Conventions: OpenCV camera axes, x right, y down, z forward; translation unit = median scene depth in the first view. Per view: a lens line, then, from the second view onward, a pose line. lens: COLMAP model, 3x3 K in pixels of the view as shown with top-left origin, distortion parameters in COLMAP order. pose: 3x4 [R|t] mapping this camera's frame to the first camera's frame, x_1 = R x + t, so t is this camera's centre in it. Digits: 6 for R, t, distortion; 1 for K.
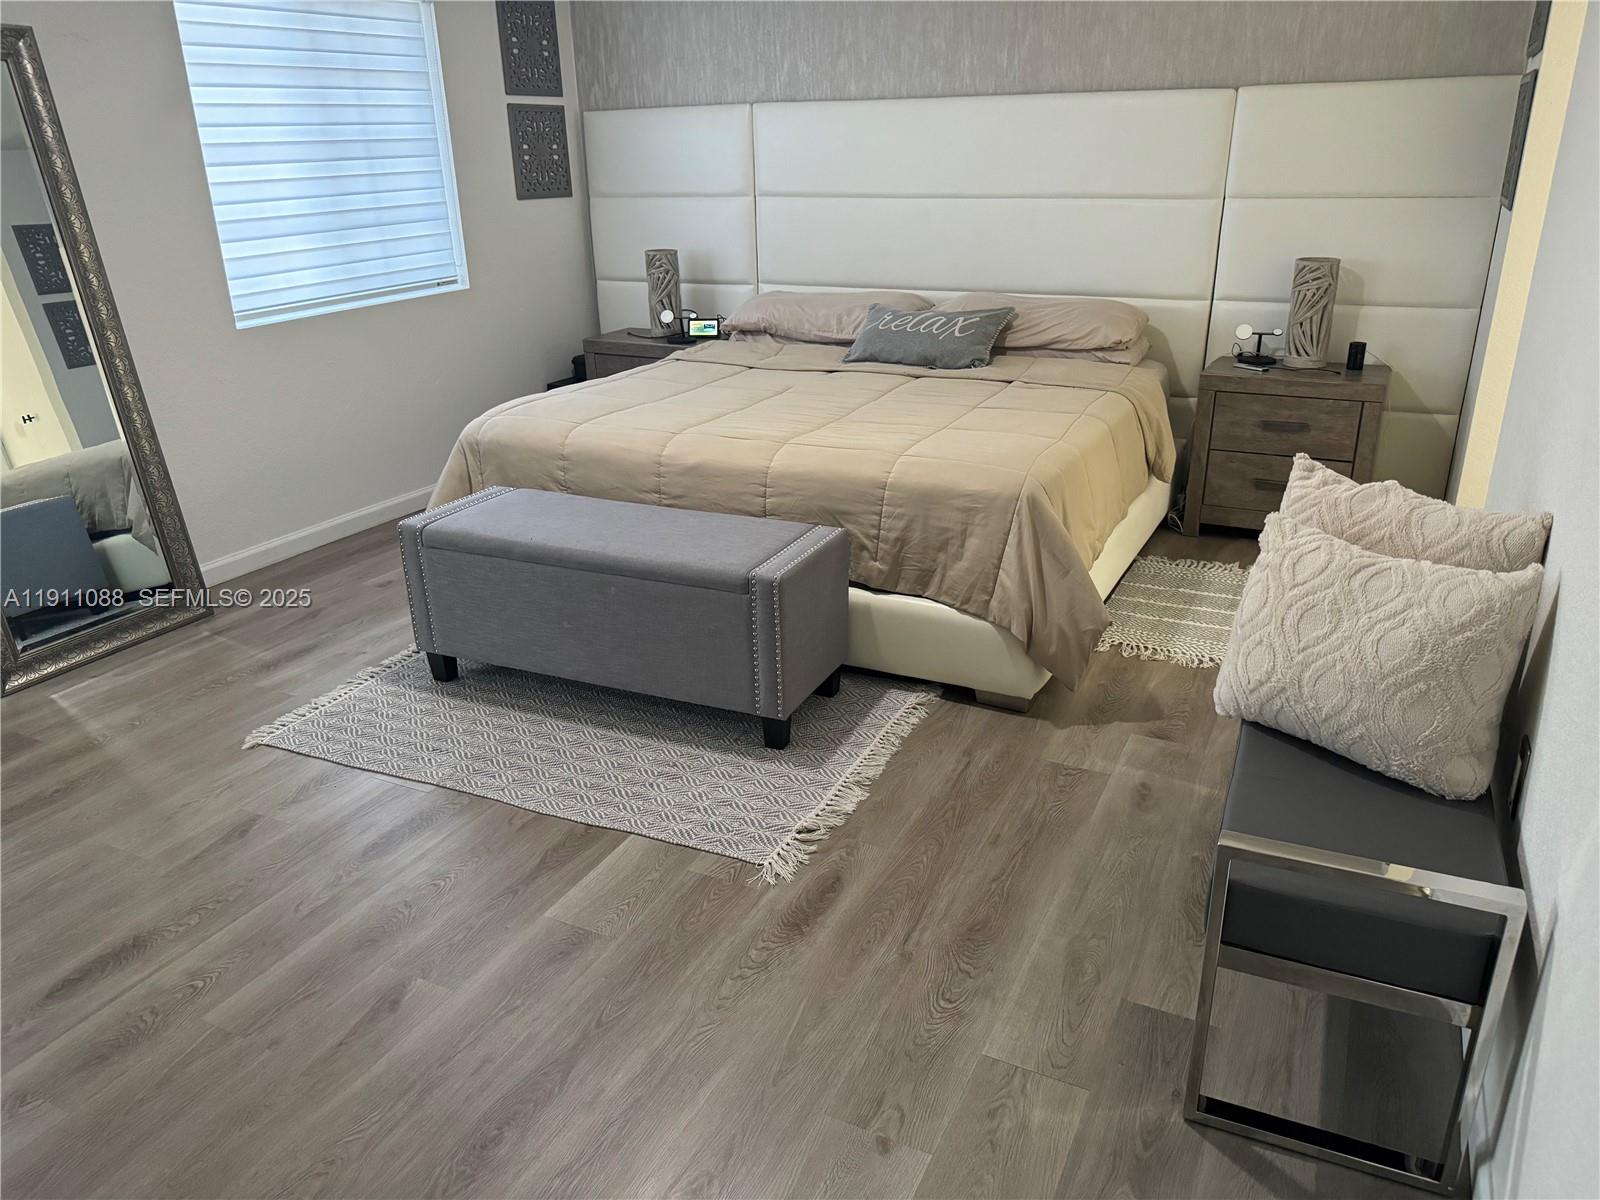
lens RADIAL K [[1122.7, 0, 800.0], [0, 1122.7, 600.0], [0, 0, 1]] dist [0.124797, -0.267169]
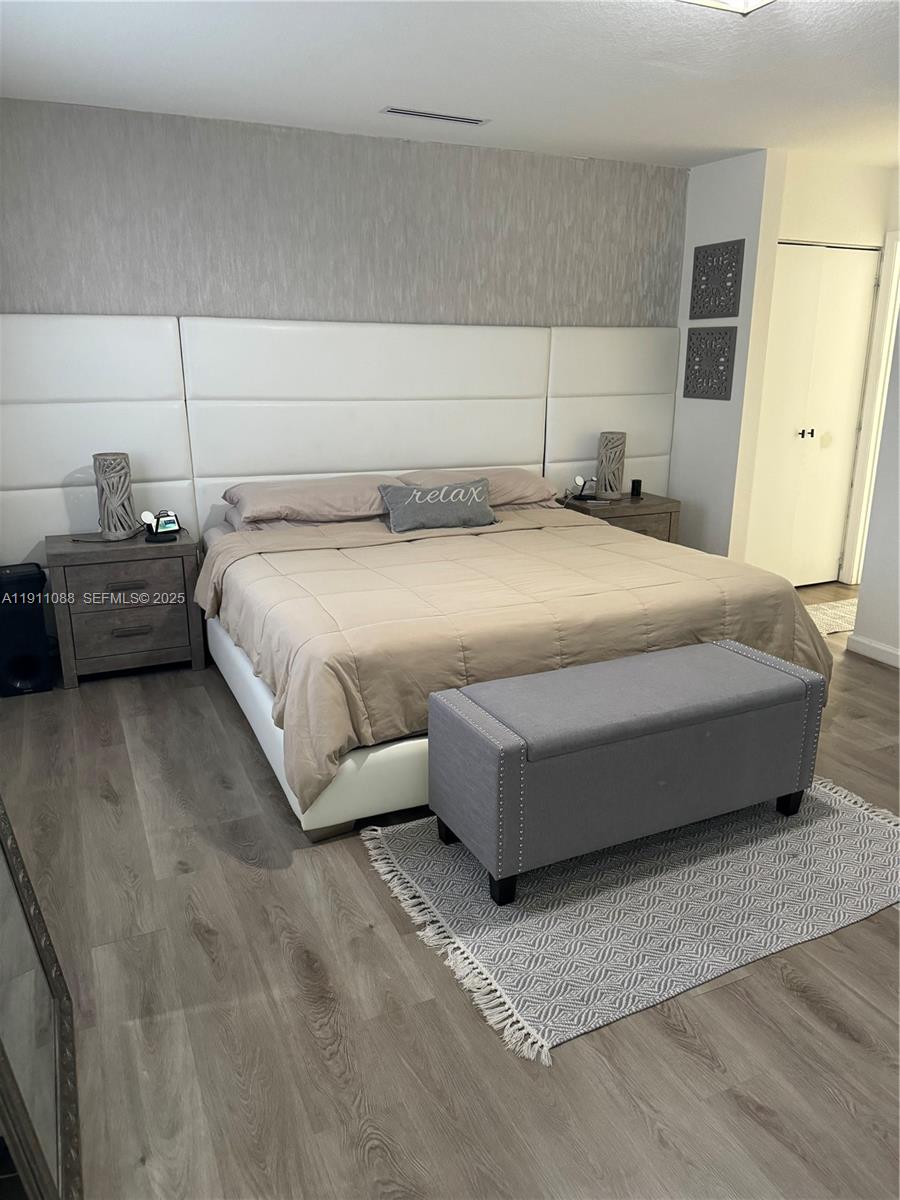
lens RADIAL K [[842.1, 0, 450.0], [0, 842.1, 600.0], [0, 0, 1]] dist [0.124797, -0.267169]
pose [[0.628499, -0.192577, 0.753593, -0.638516], [0.270079, 0.962615, 0.020746, -0.152193], [-0.729415, 0.190491, 0.657013, 0.403765]]
